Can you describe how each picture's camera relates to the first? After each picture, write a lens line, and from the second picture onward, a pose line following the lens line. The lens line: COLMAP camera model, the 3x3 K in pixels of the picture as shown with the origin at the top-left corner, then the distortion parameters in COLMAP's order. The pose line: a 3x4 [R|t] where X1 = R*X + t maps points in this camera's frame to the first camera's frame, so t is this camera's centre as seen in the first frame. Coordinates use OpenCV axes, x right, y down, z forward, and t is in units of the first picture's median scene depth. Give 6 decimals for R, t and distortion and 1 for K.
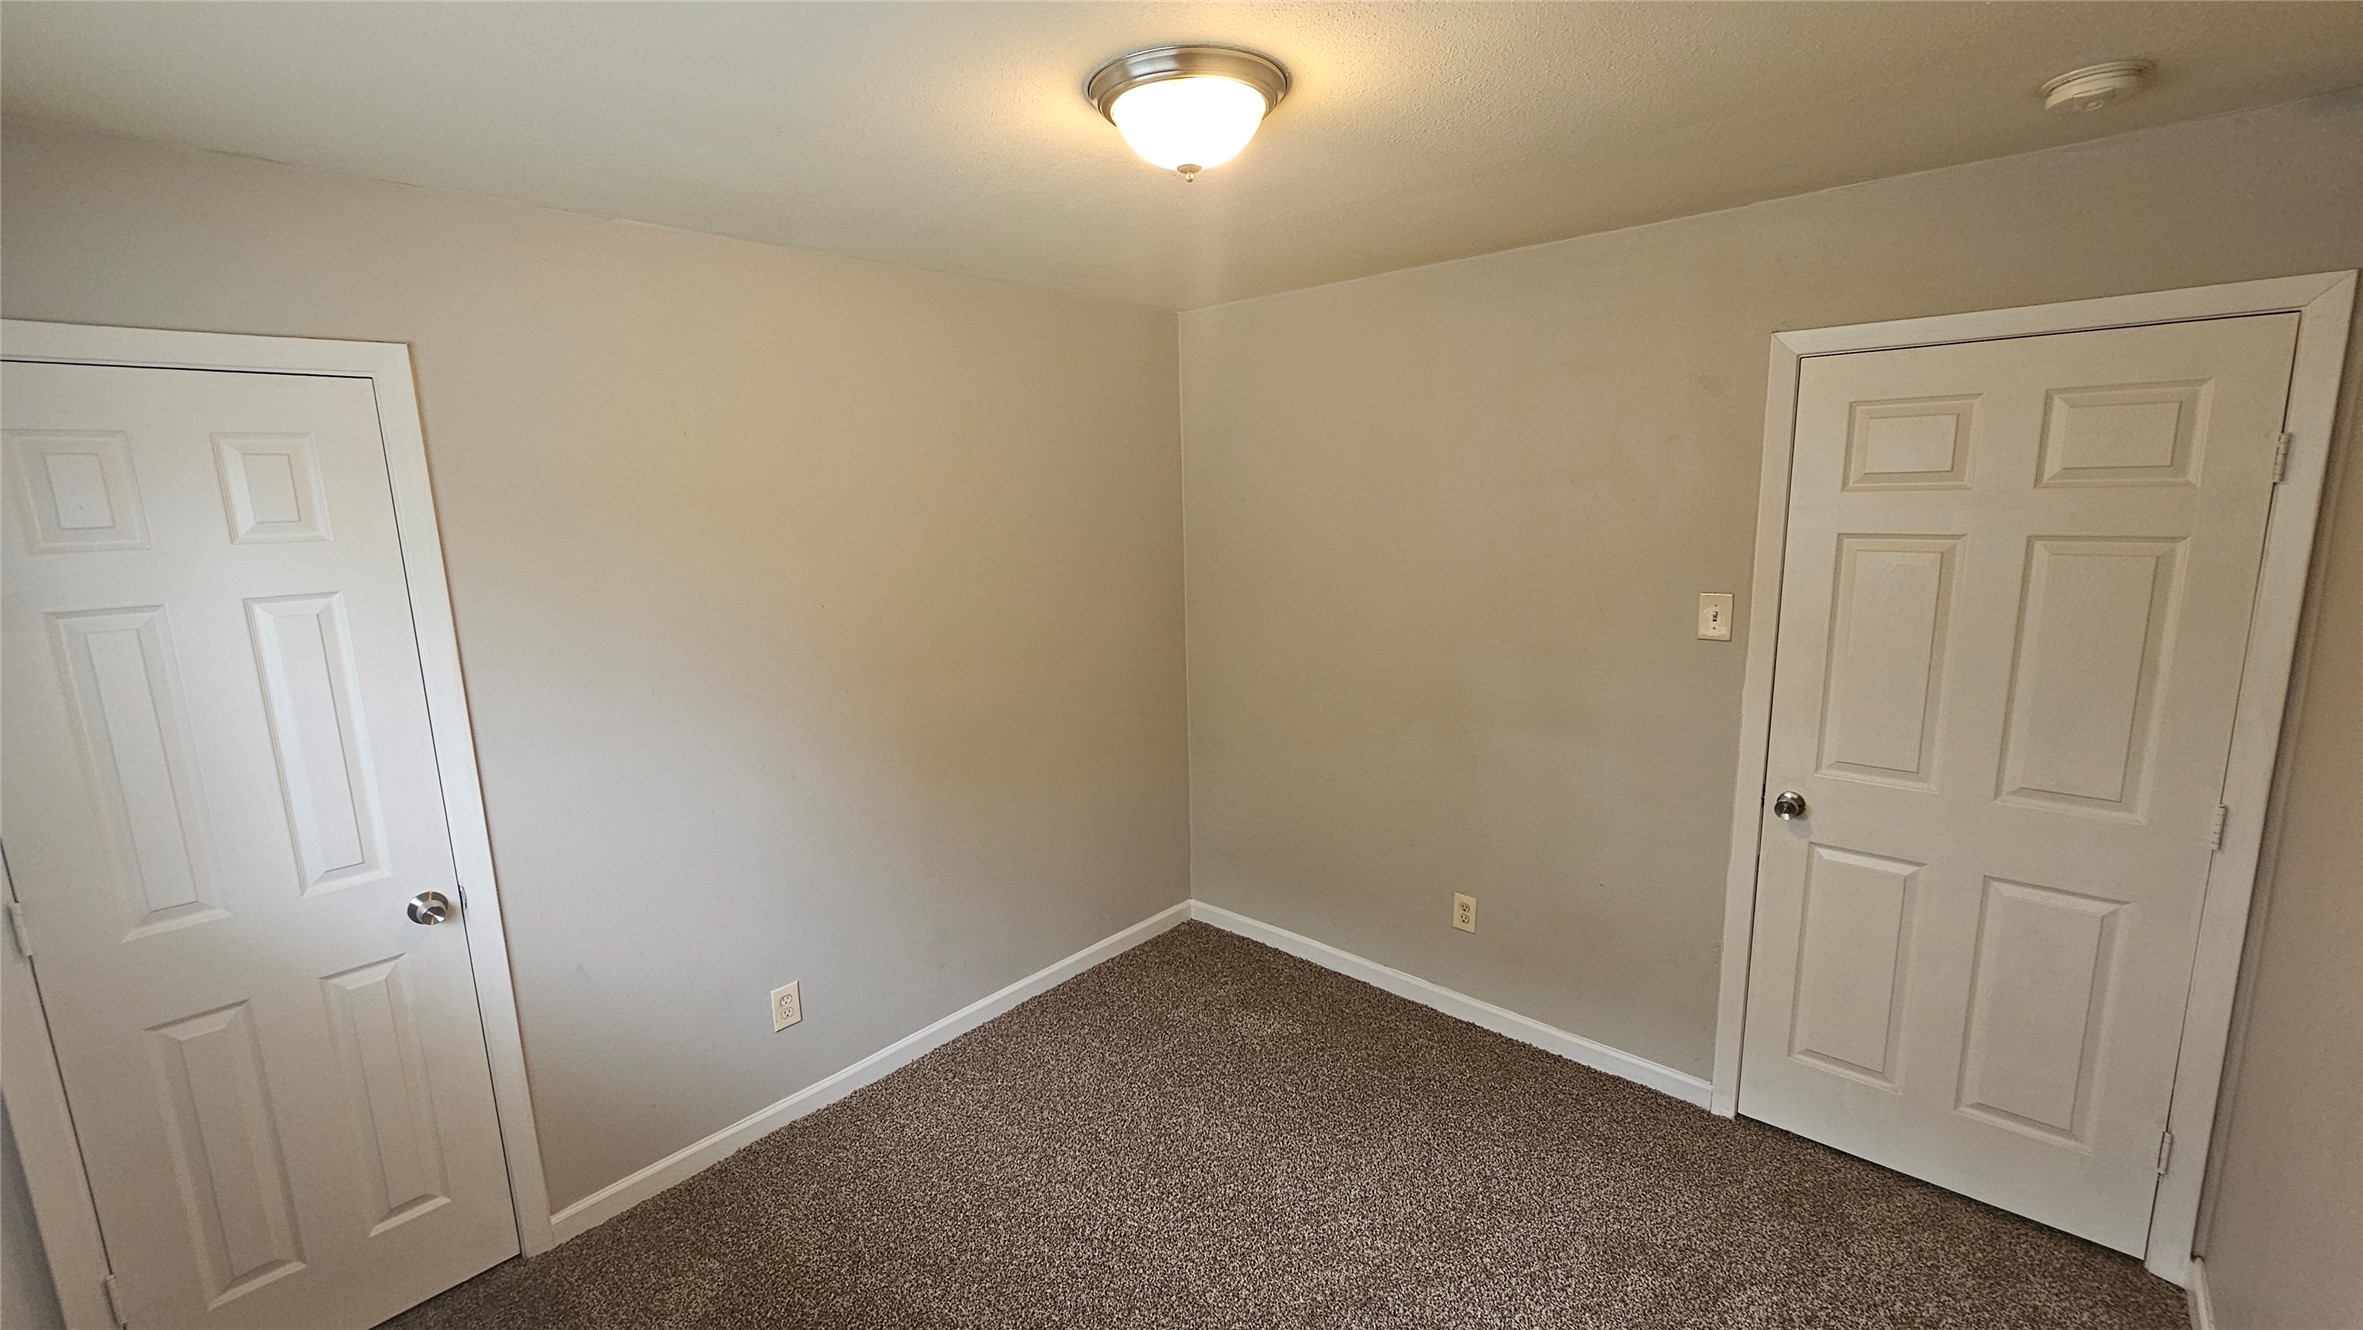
lens RADIAL K [[970.5, 0, 1202.0], [0, 970.5, 653.5], [0, 0, 1]] dist [0.000366, -0.001378]
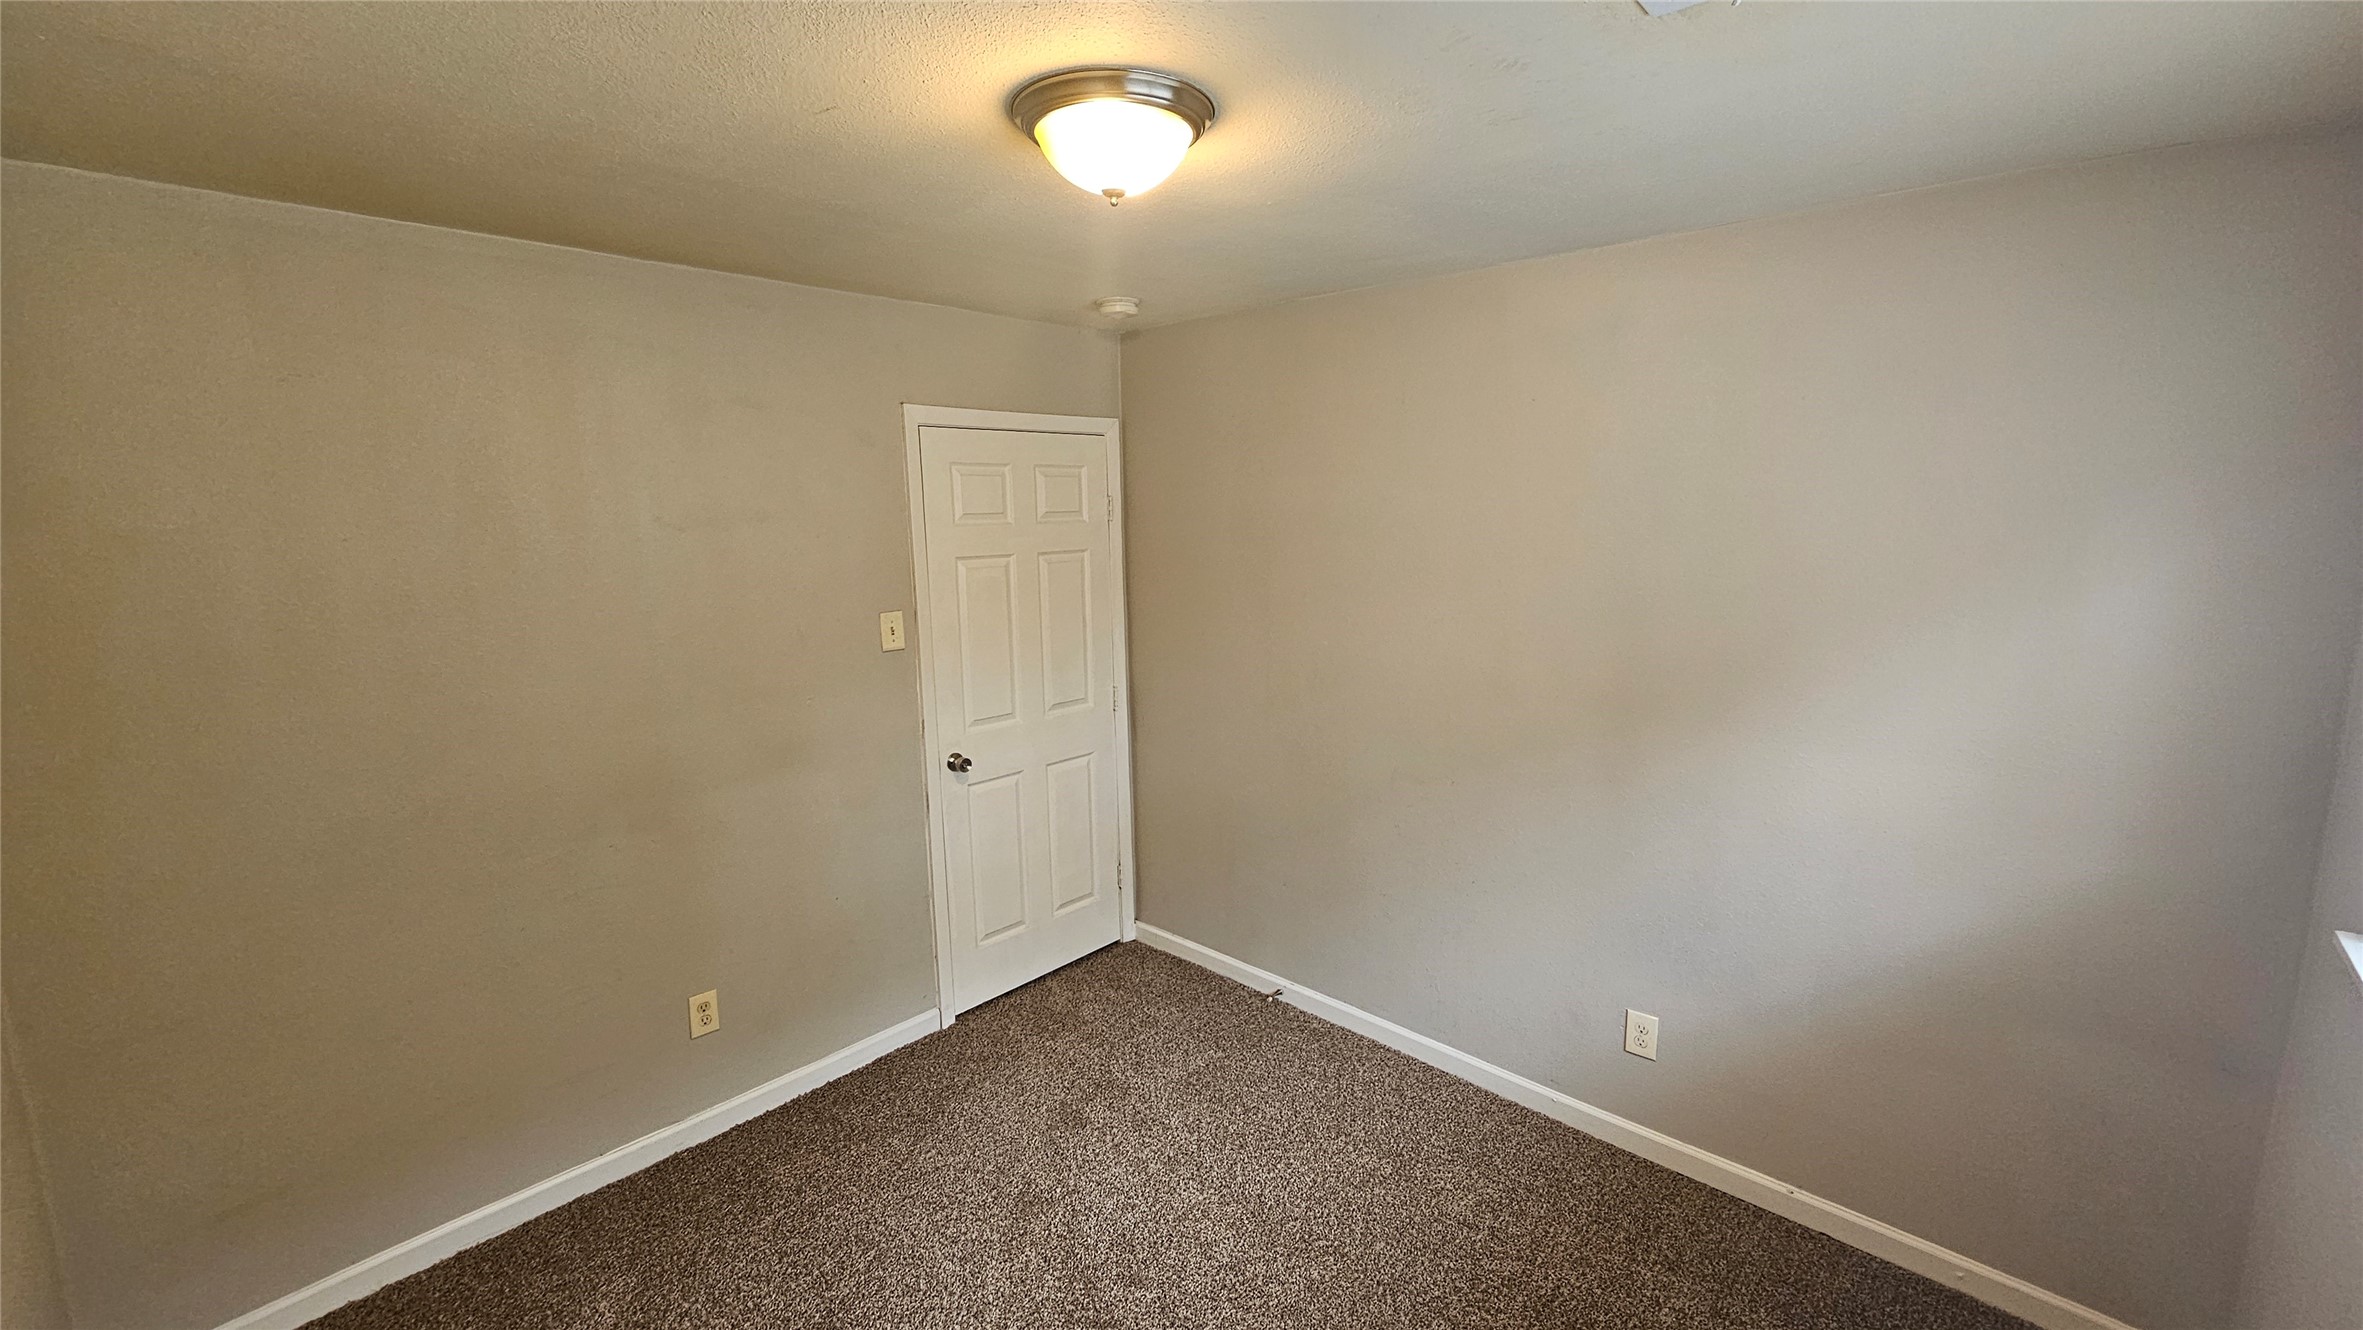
lens RADIAL K [[970.5, 0, 1186.4], [0, 970.5, 659.1], [0, 0, 1]] dist [0.000366, -0.001378]
pose [[0.026855, -0.135696, 0.990387, -0.670750], [0.188777, 0.973606, 0.128278, -0.091077], [-0.981653, 0.183518, 0.051763, 0.587115]]
